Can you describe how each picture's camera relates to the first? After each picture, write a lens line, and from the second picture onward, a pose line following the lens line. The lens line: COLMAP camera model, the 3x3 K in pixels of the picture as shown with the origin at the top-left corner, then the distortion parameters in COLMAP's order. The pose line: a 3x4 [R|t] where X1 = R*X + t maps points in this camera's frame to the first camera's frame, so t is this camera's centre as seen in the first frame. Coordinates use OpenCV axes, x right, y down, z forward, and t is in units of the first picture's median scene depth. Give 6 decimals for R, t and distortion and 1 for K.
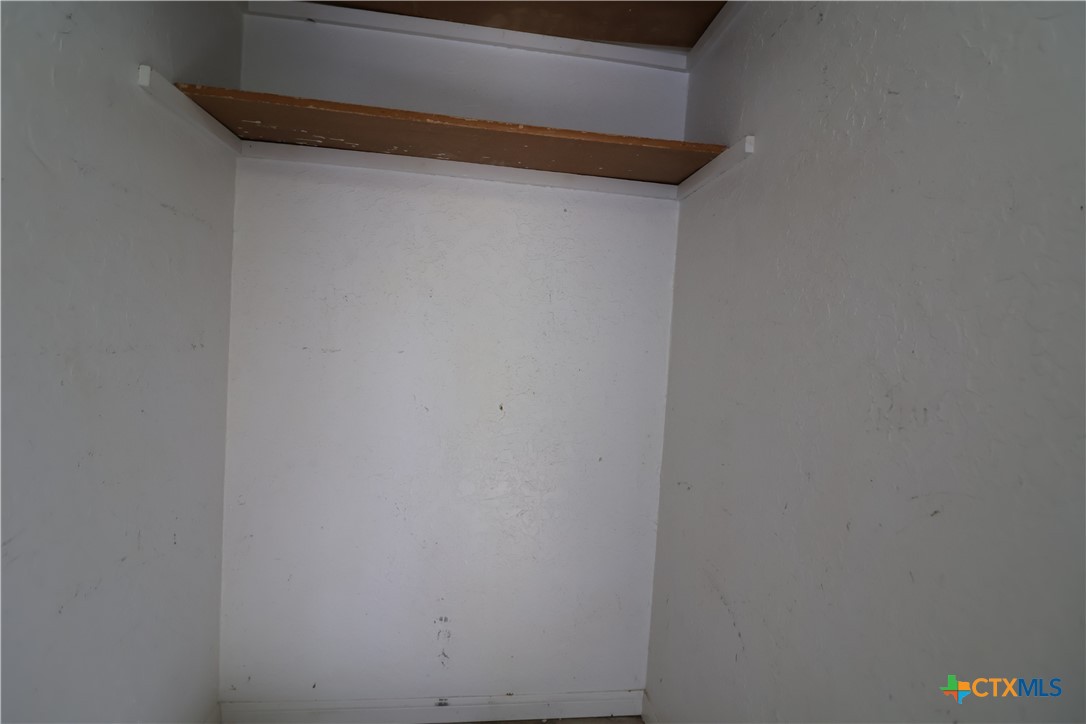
lens RADIAL K [[500.5, 0, 544.9], [0, 500.5, 358.6], [0, 0, 1]] dist [-0.005568, -0.008559]
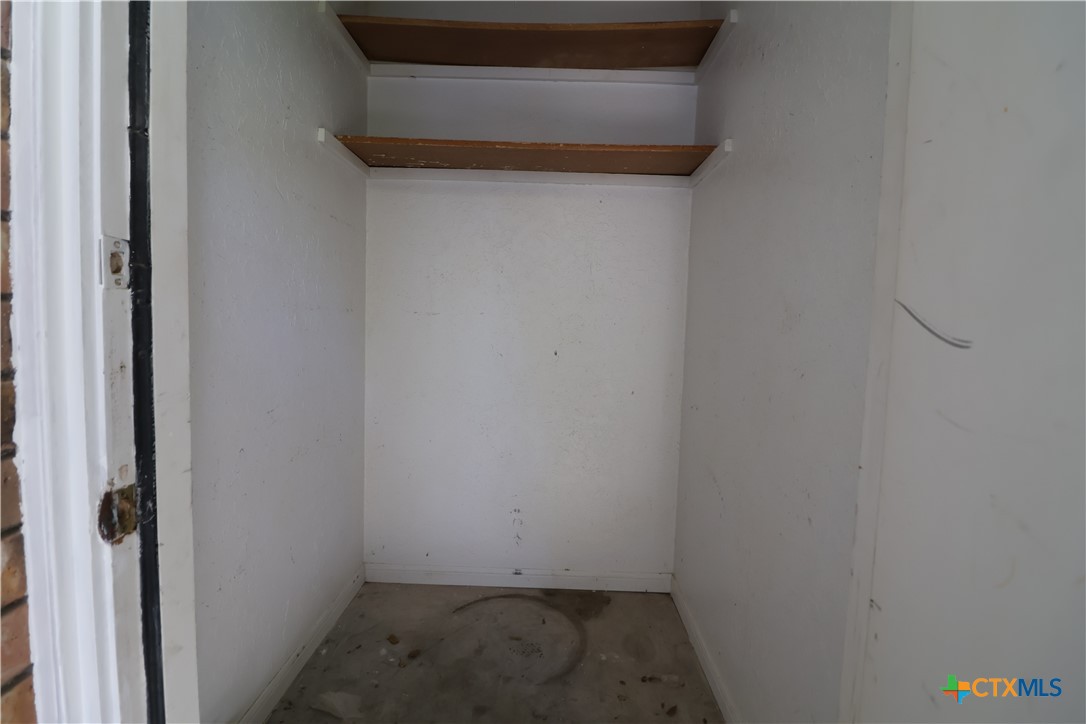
lens RADIAL K [[500.5, 0, 544.7], [0, 500.5, 363.1], [0, 0, 1]] dist [-0.005568, -0.008559]
pose [[0.989446, -0.018826, -0.143672, 0.080430], [0.022859, 0.999388, 0.026475, 0.093541], [0.143086, -0.029480, 0.989271, -0.349486]]
